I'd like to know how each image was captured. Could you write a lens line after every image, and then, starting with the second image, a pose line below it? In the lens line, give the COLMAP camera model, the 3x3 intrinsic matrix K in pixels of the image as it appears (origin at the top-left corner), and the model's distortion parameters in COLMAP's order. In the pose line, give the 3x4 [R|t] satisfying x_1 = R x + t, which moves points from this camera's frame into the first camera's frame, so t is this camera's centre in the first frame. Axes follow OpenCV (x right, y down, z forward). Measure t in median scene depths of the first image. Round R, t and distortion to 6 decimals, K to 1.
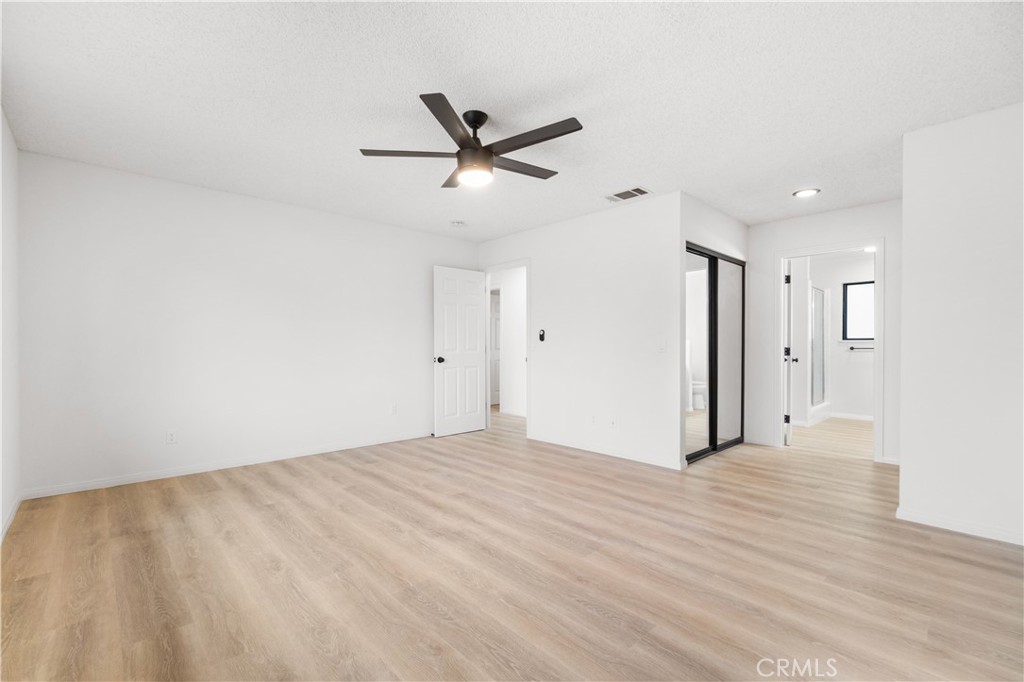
lens RADIAL K [[457.1, 0, 499.9], [0, 457.1, 340.9], [0, 0, 1]] dist [-0.000501, -0.000051]
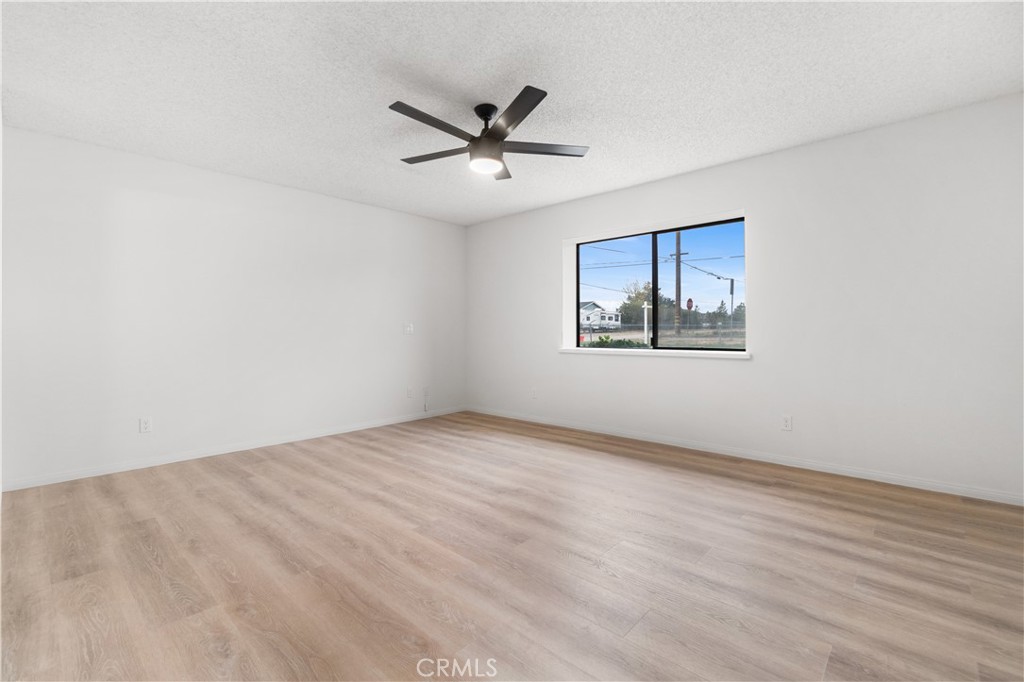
lens RADIAL K [[457.1, 0, 499.9], [0, 457.1, 340.9], [0, 0, 1]] dist [-0.000501, -0.000051]
pose [[-0.997514, 0.001478, -0.070447, -0.010420], [0.000920, 0.999968, 0.007958, 0.037384], [0.070456, 0.007873, -0.997484, 1.946050]]
